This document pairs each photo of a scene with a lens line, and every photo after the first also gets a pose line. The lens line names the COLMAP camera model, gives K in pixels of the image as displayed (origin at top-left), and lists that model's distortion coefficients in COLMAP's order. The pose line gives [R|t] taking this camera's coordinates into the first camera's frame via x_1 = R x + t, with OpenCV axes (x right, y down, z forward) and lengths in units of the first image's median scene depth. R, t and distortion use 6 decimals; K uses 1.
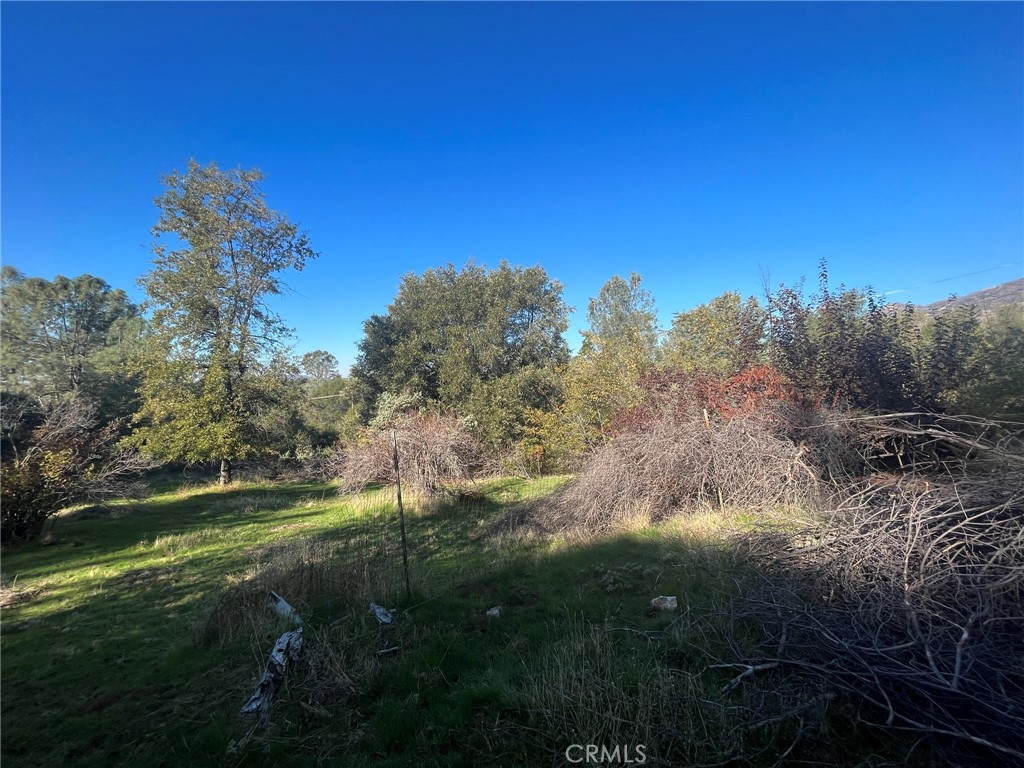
lens RADIAL K [[412.7, 0, 512.9], [0, 412.7, 385.1], [0, 0, 1]] dist [-0.000689, -0.000194]
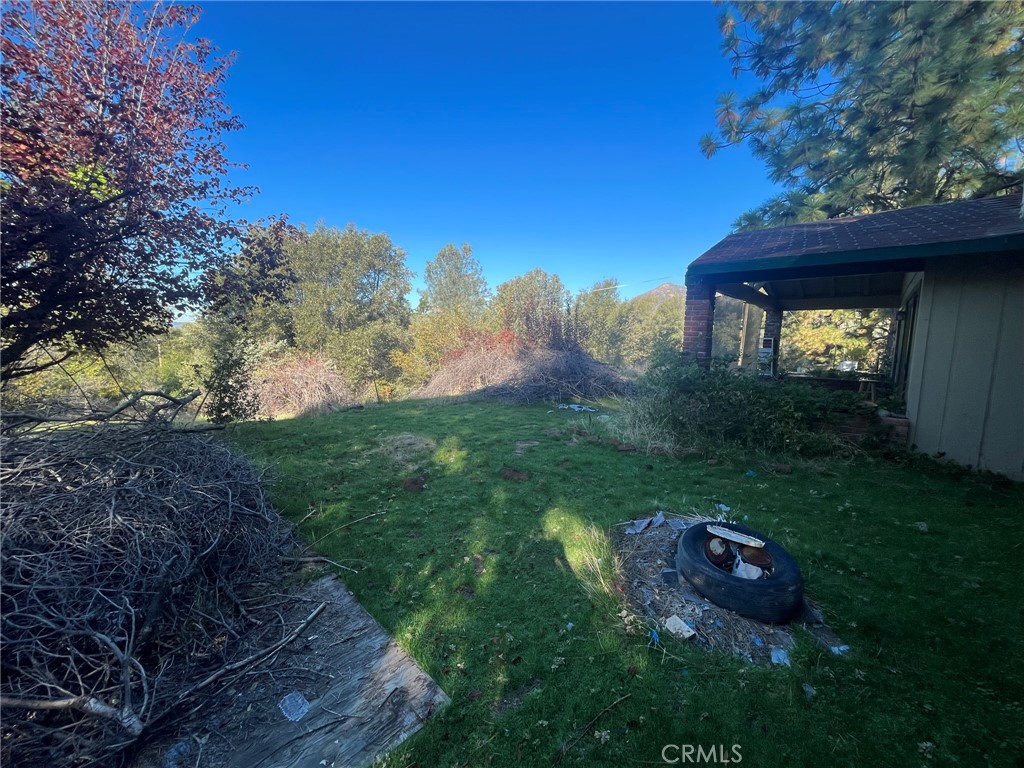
lens RADIAL K [[412.7, 0, 512.9], [0, 412.7, 385.1], [0, 0, 1]] dist [-0.000689, -0.000194]
pose [[0.922167, -0.010398, 0.386653, -0.060072], [-0.030602, 0.994544, 0.099731, 0.005873], [-0.385580, -0.103801, 0.916817, -0.251704]]
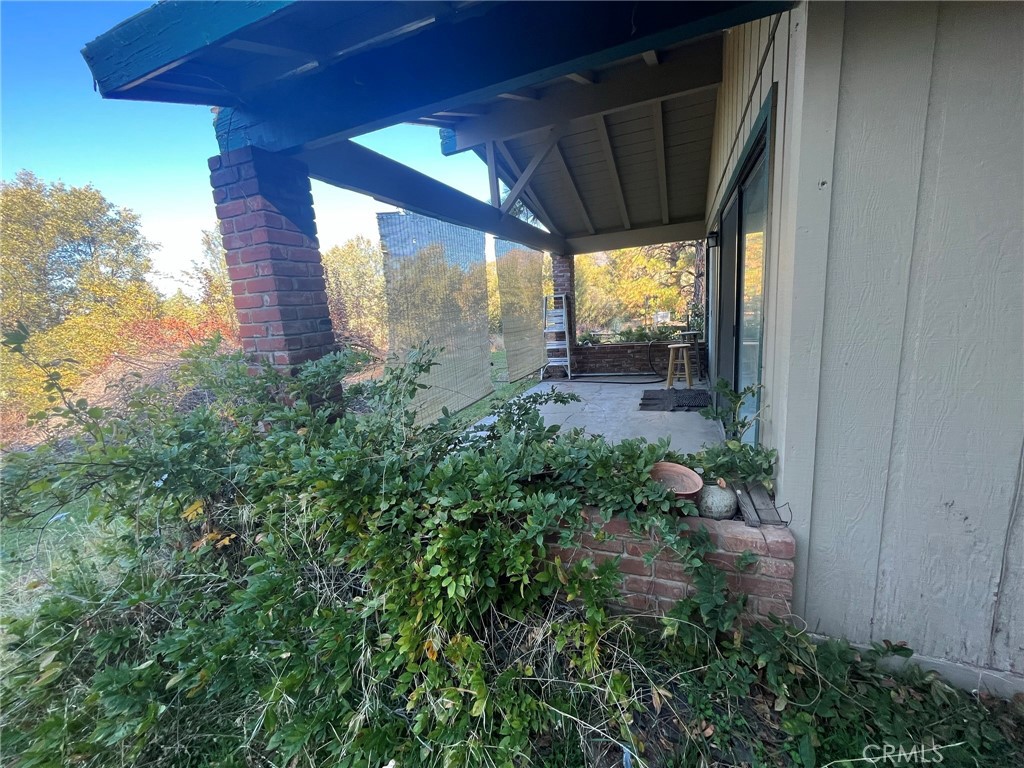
lens RADIAL K [[412.7, 0, 512.9], [0, 412.7, 385.1], [0, 0, 1]] dist [-0.000689, -0.000194]
pose [[0.745224, -0.163645, 0.646422, 0.099663], [0.065820, 0.982737, 0.172905, 0.002843], [-0.663558, -0.086306, 0.743130, -0.173963]]
